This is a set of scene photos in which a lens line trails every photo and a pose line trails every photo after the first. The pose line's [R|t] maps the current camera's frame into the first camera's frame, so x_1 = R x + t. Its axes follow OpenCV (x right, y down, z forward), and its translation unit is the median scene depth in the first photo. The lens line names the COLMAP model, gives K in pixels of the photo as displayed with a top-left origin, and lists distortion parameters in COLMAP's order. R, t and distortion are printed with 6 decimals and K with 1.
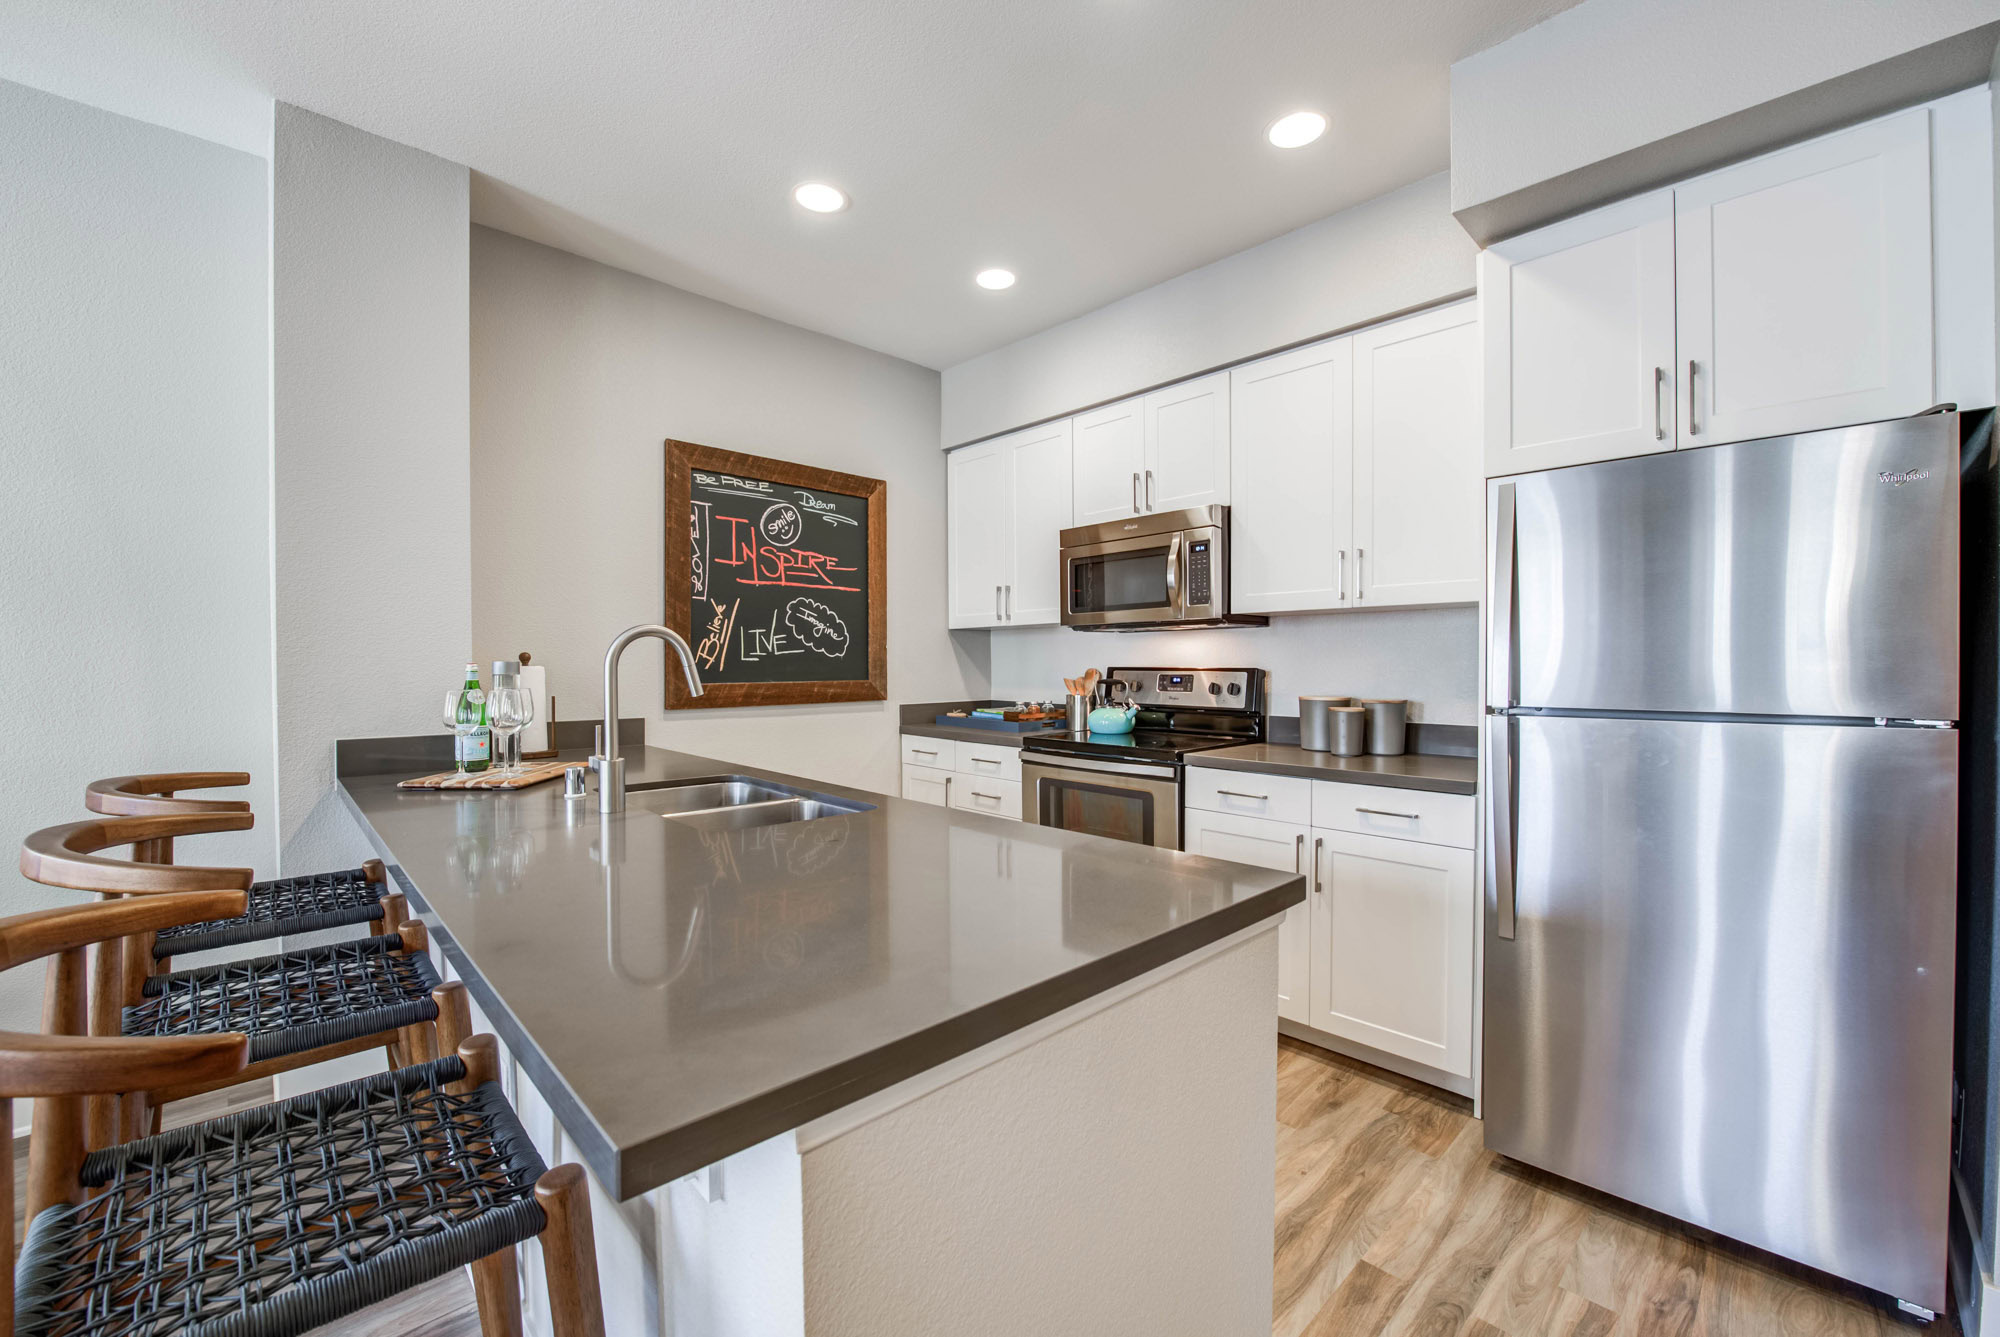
lens RADIAL K [[802.1, 0, 1000.8], [0, 802.1, 666.0], [0, 0, 1]] dist [-0.011486, -0.000356]
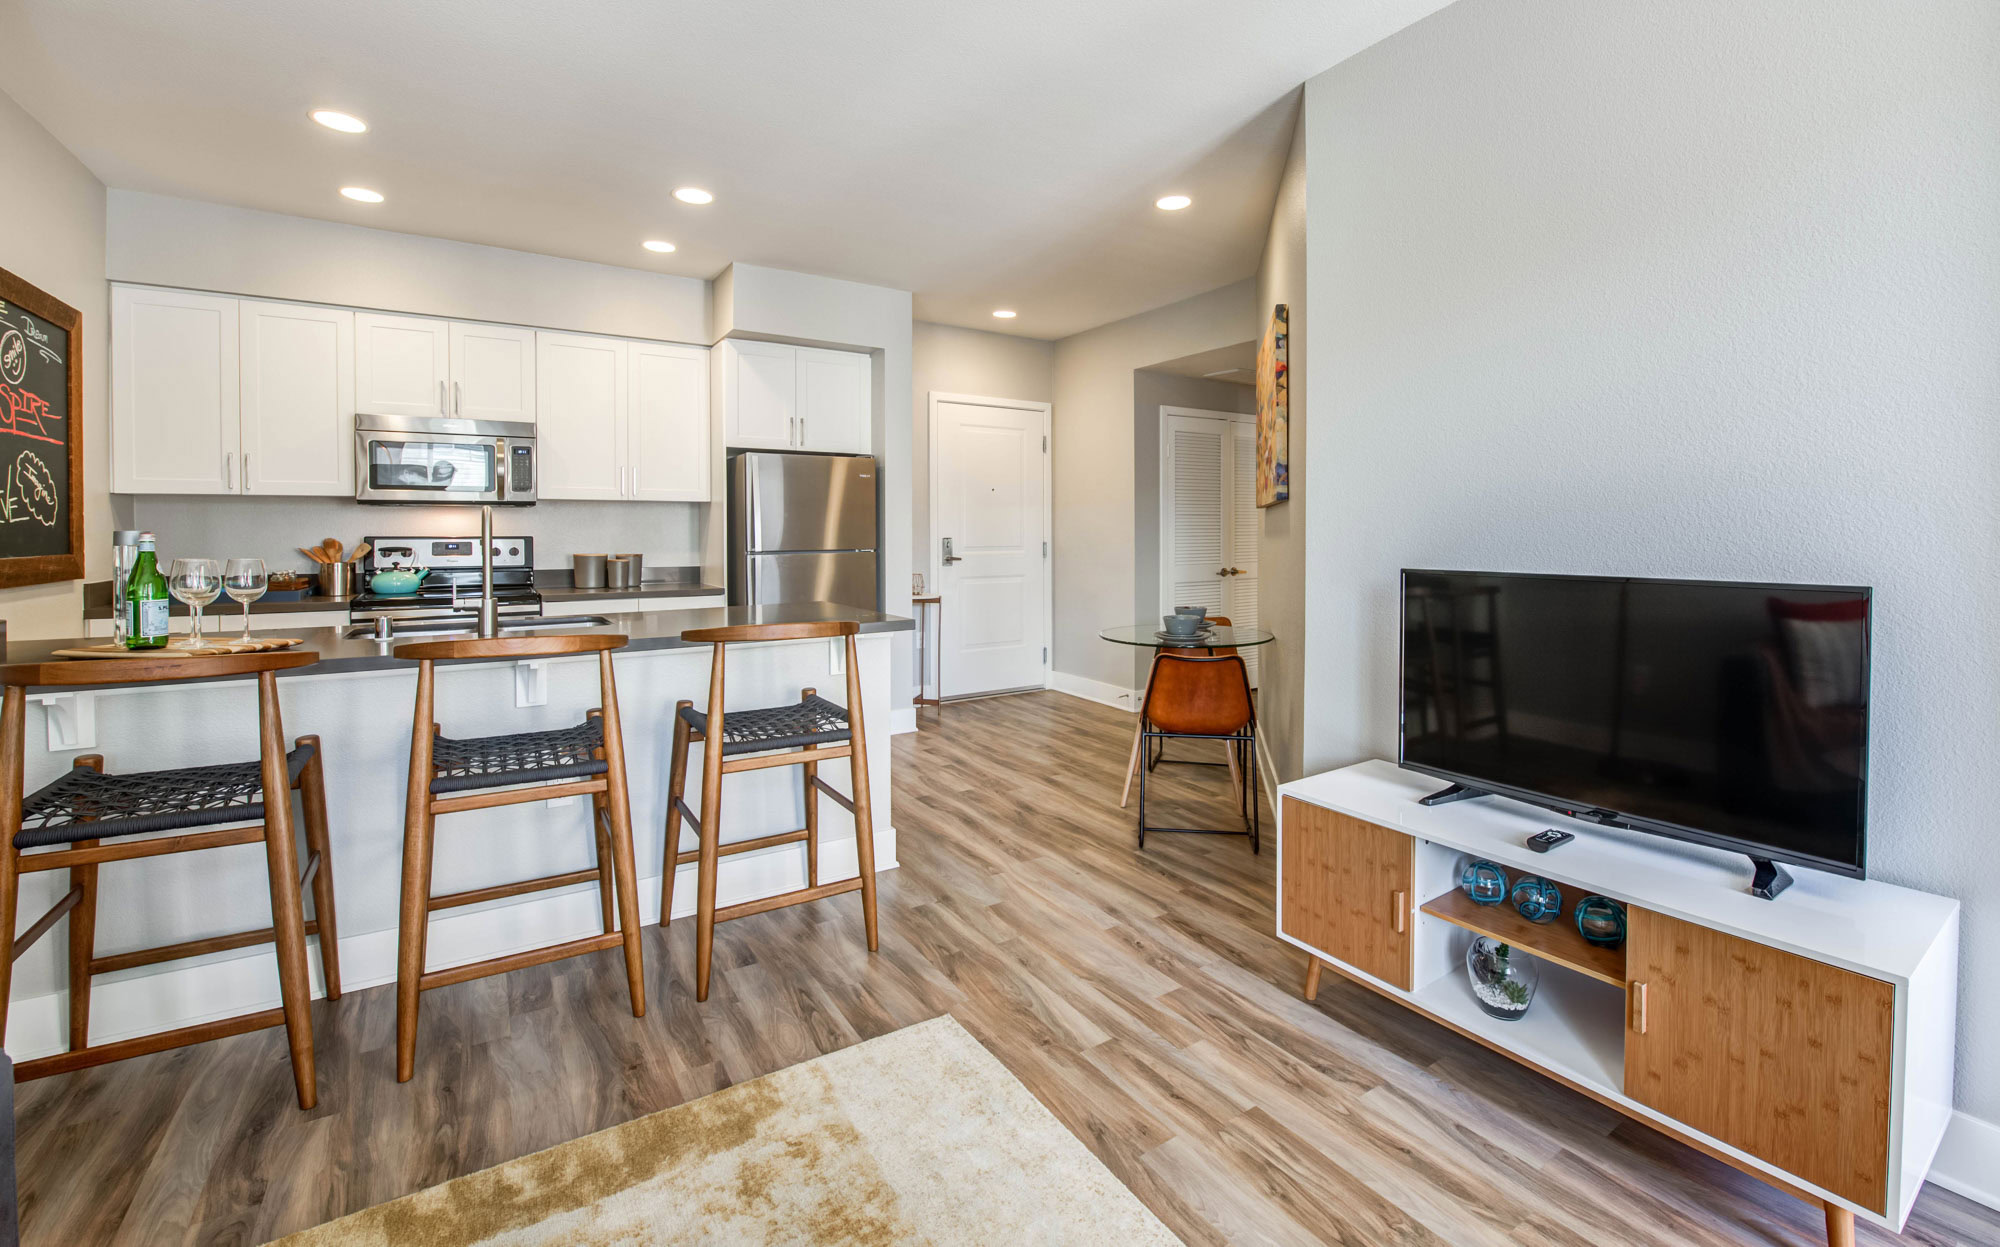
lens RADIAL K [[834.2, 0, 989.1], [0, 834.2, 539.0], [0, 0, 1]] dist [-0.016136, -0.000428]
pose [[0.208648, -0.007520, 0.977962, -0.864508], [0.005580, 0.999963, 0.006499, 0.001938], [-0.977975, 0.004102, 0.208682, -0.098446]]
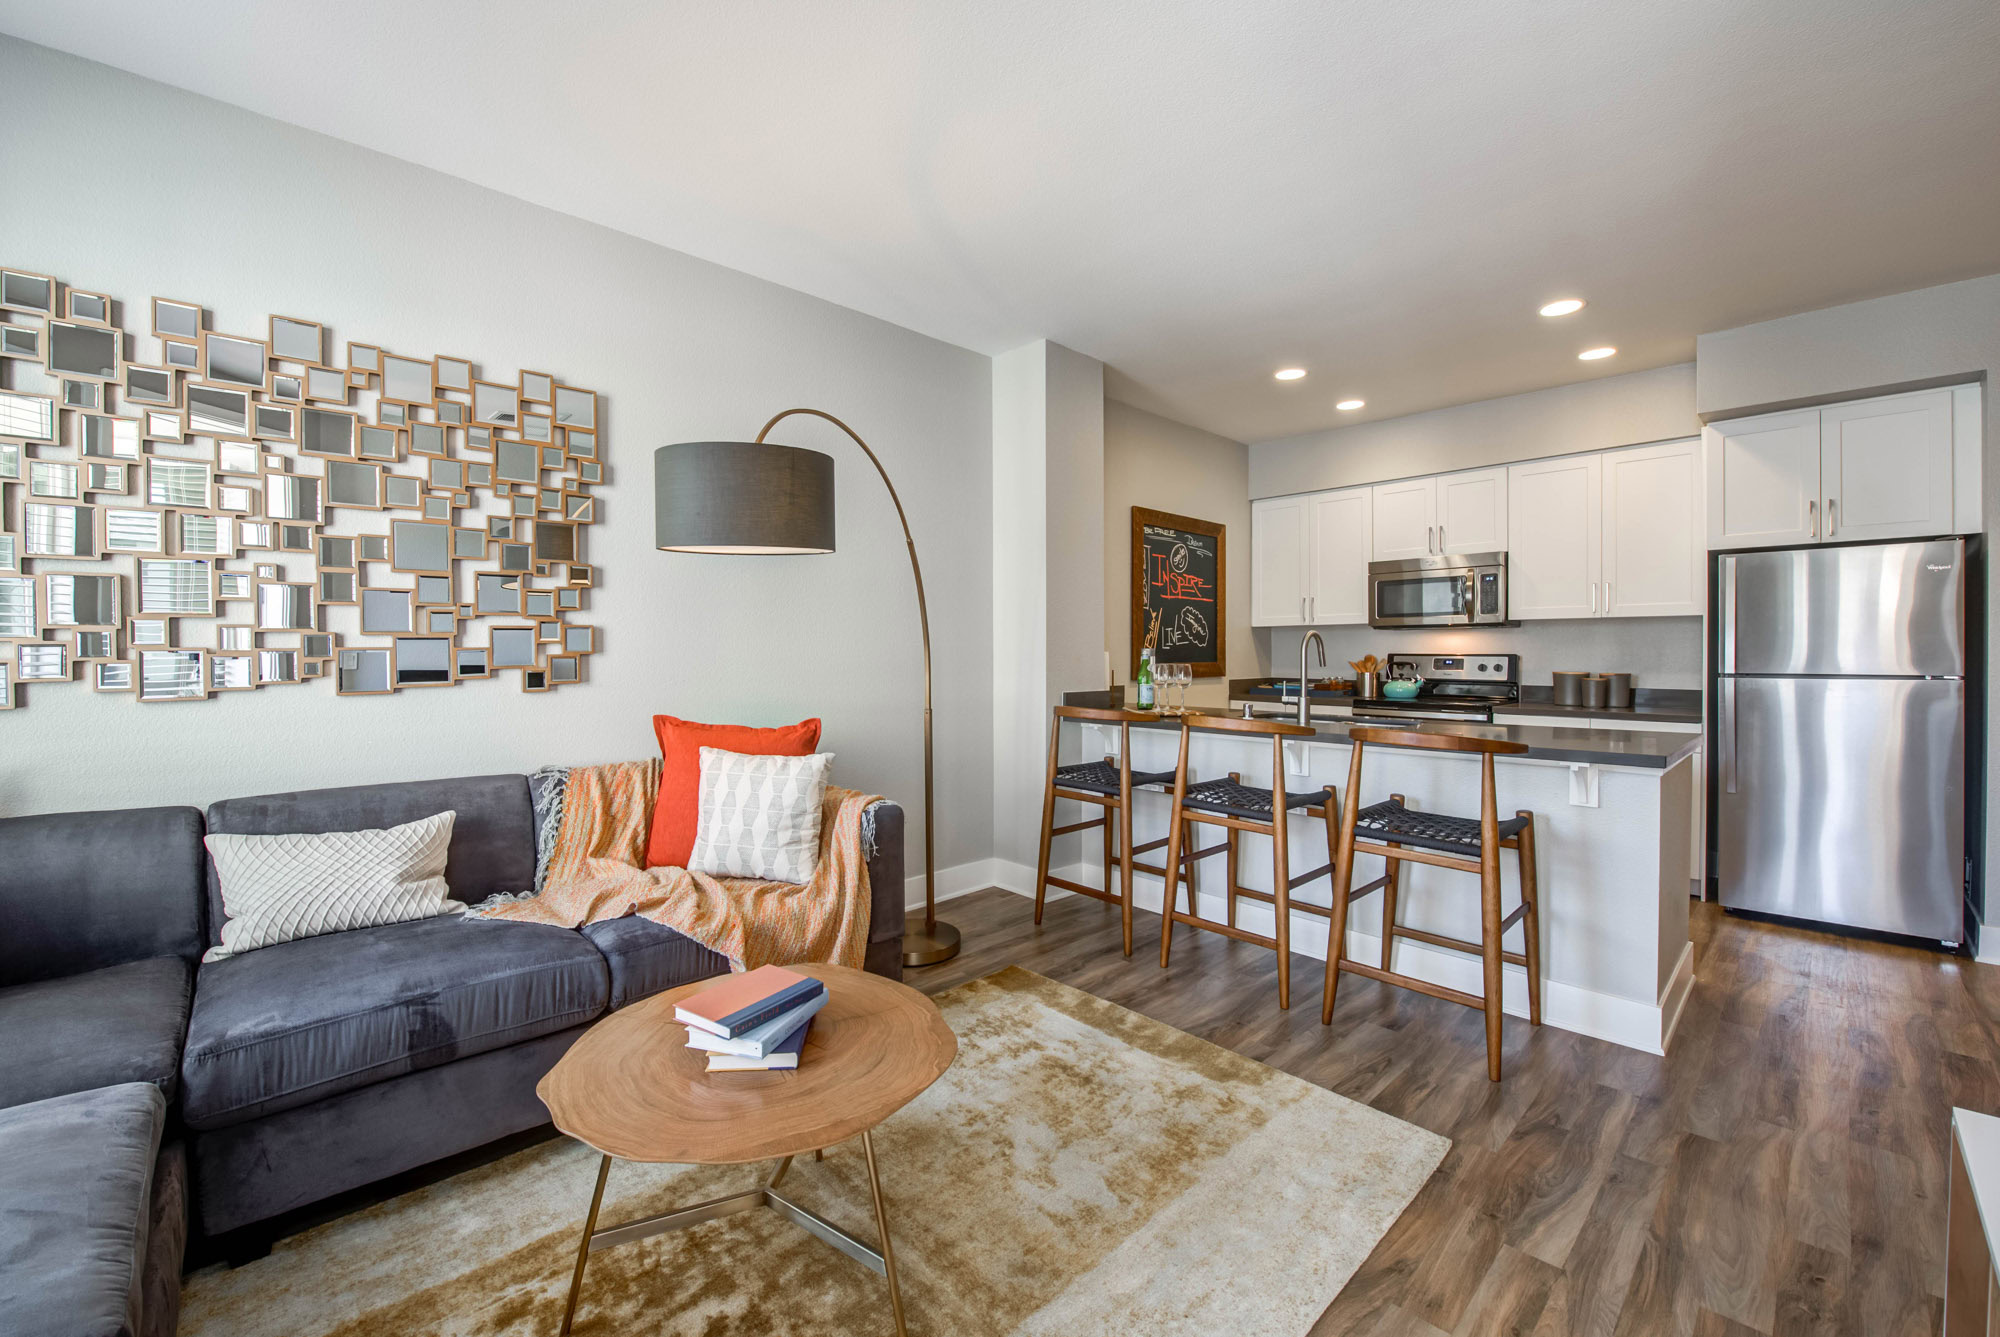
lens RADIAL K [[802.1, 0, 999.0], [0, 802.1, 652.9], [0, 0, 1]] dist [-0.011486, -0.000356]
pose [[0.999939, 0.002886, -0.010645, -0.602320], [-0.002925, 0.999989, -0.003691, 0.007851], [0.010635, 0.003722, 0.999937, -0.508204]]
